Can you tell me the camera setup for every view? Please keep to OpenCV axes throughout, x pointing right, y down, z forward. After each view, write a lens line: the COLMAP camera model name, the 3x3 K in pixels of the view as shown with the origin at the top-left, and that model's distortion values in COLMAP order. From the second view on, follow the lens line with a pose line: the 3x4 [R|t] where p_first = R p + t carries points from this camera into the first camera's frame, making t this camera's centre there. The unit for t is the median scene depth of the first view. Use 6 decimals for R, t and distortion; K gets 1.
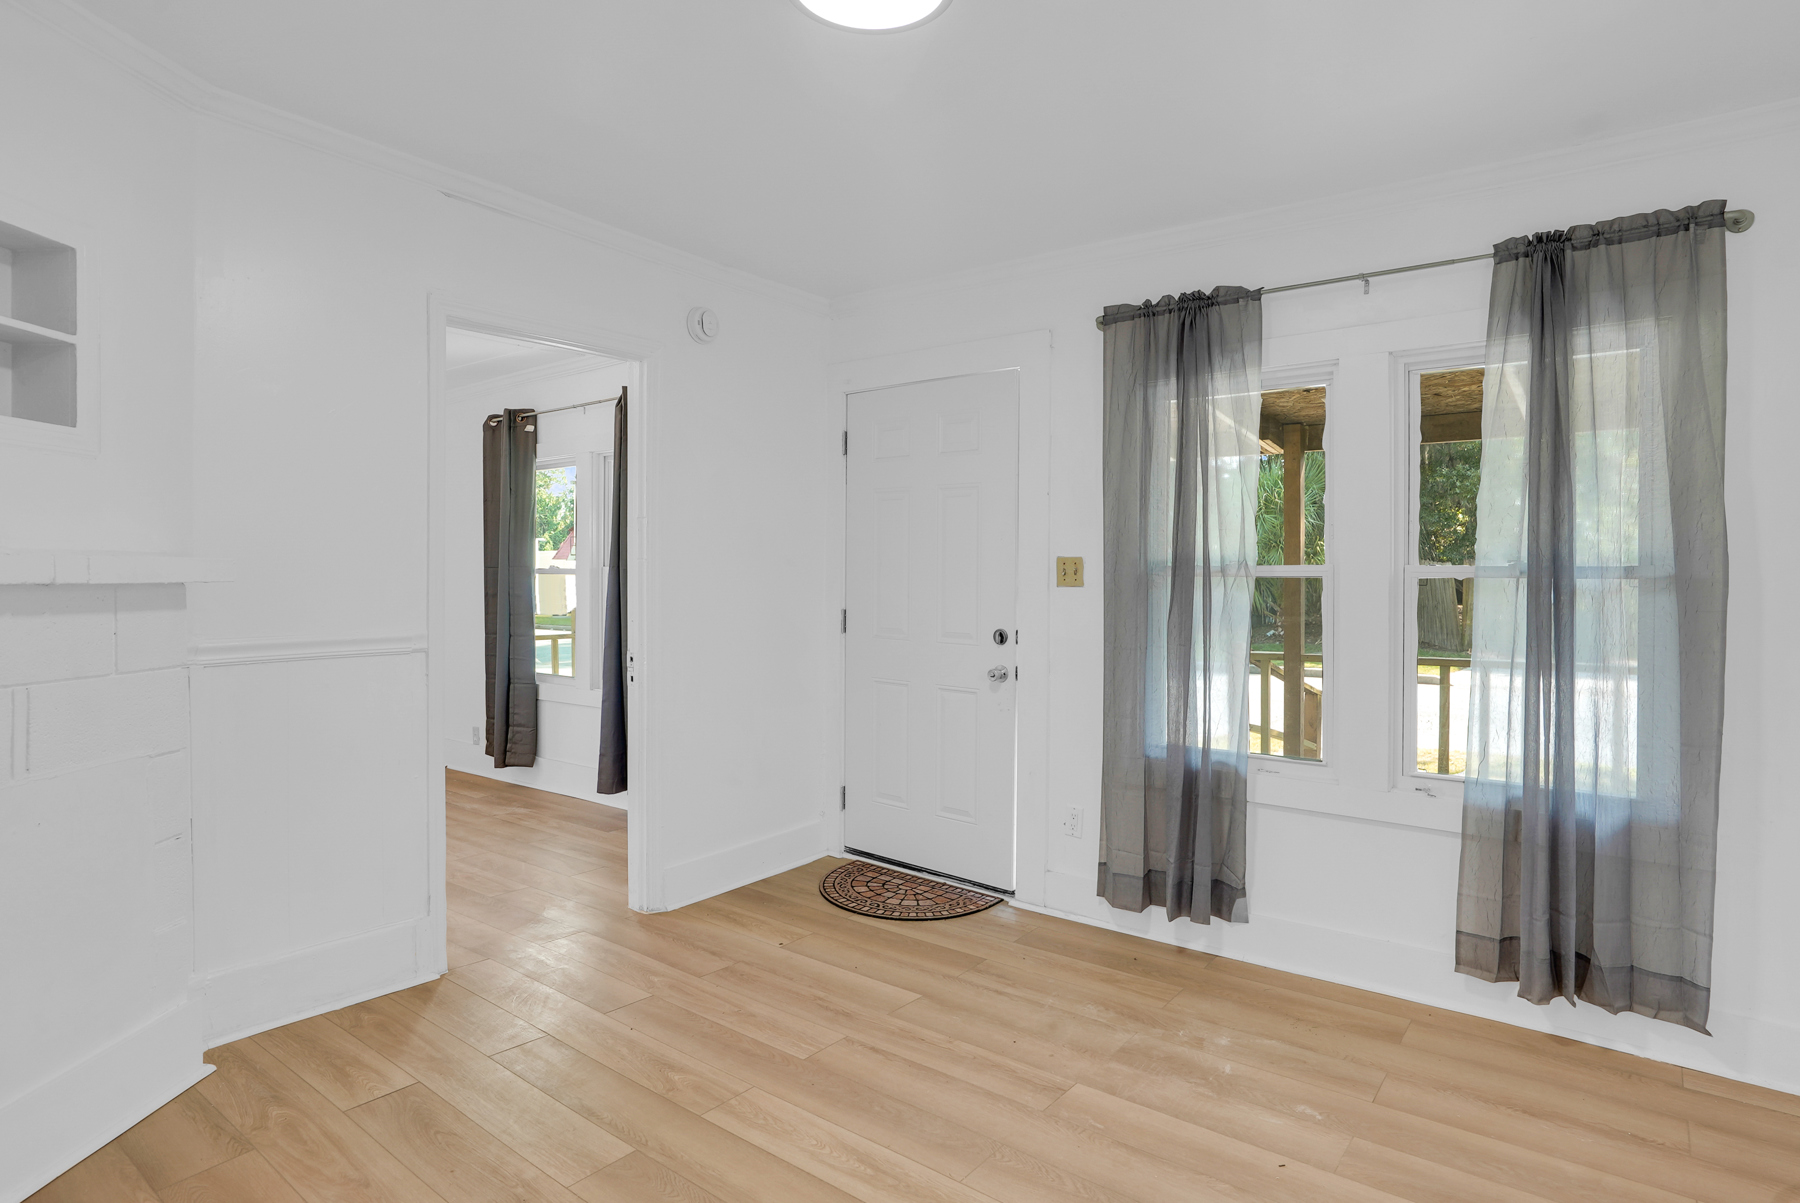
lens RADIAL K [[967.8, 0, 927.4], [0, 967.8, 565.7], [0, 0, 1]] dist [-0.006059, 0.001720]
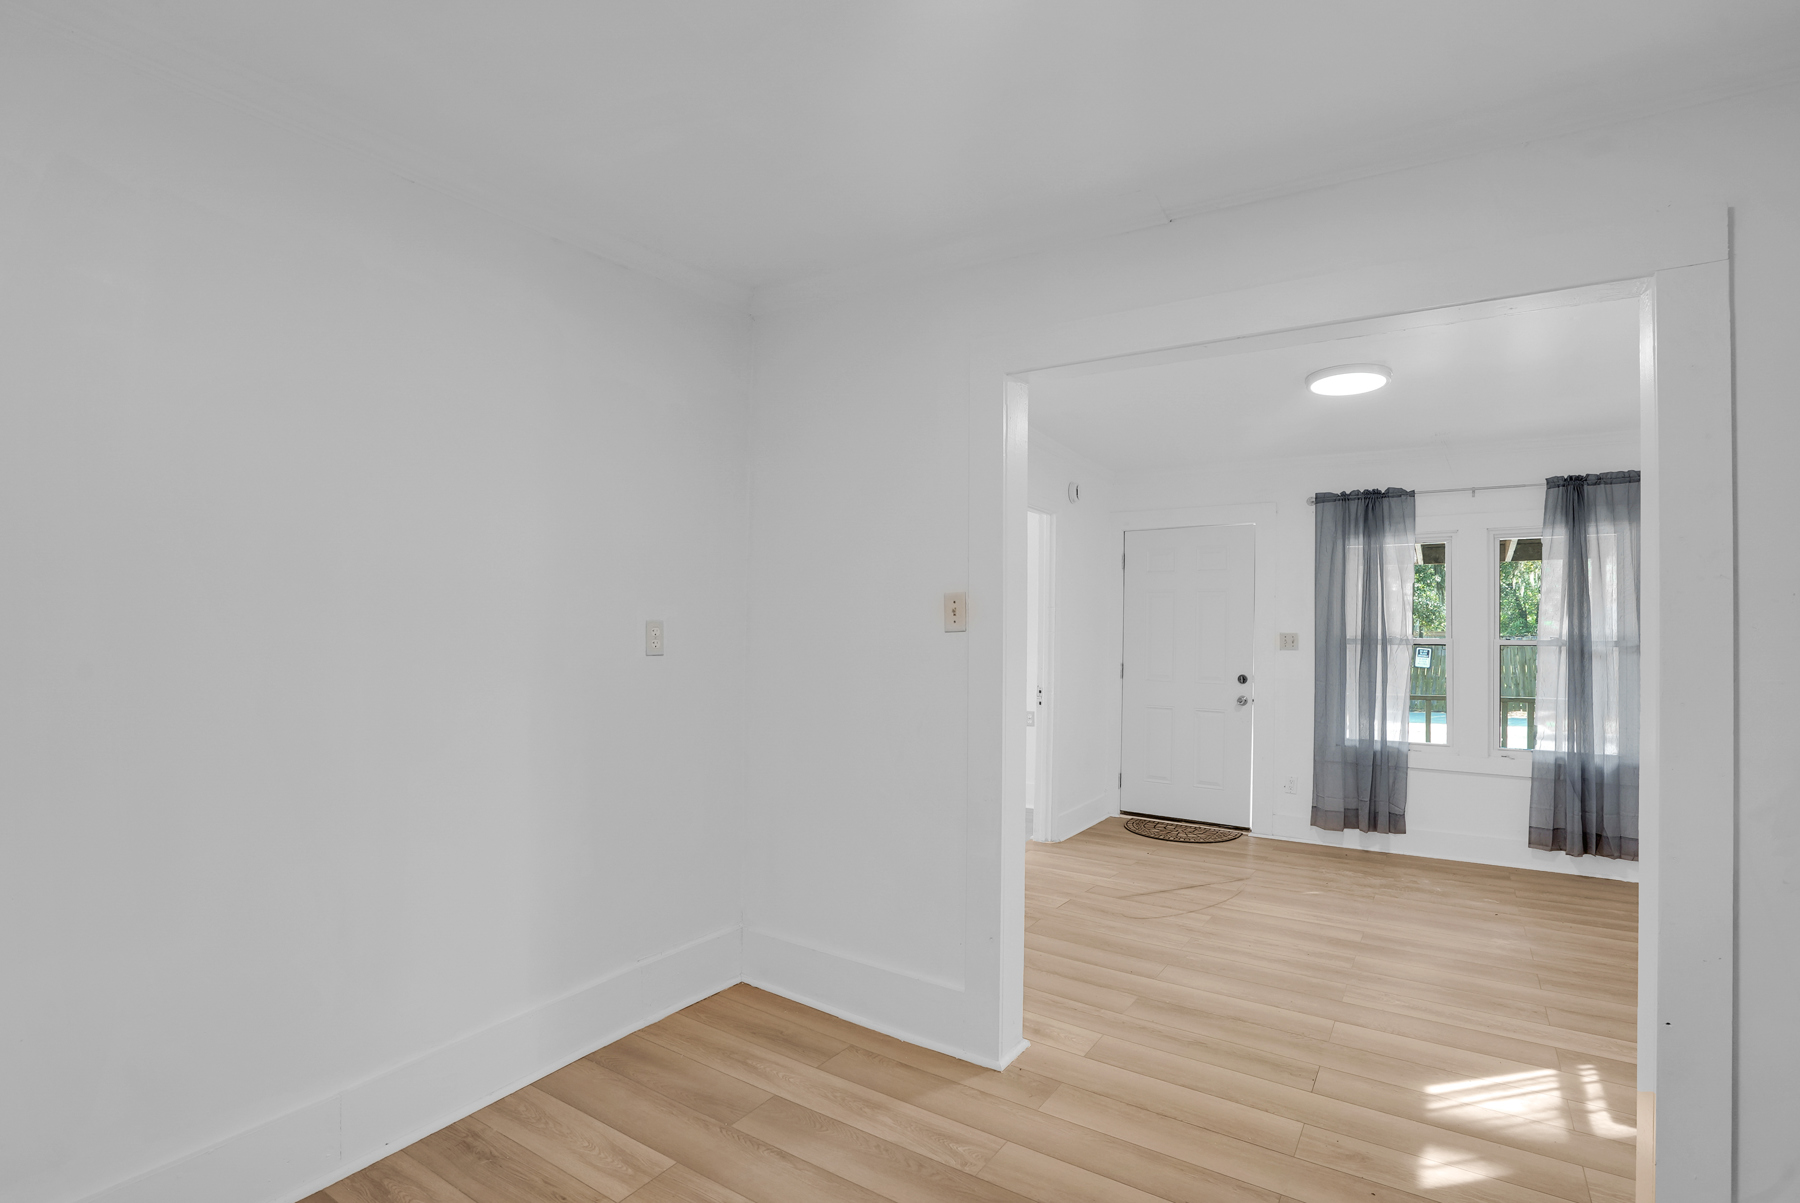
lens RADIAL K [[879.4, 0, 872.9], [0, 879.4, 609.9], [0, 0, 1]] dist [-0.051540, 0.018908]
pose [[0.998431, 0.007214, 0.055530, -0.776491], [-0.006051, 0.999760, -0.021072, -0.015114], [-0.055669, 0.020703, 0.998235, -0.590061]]
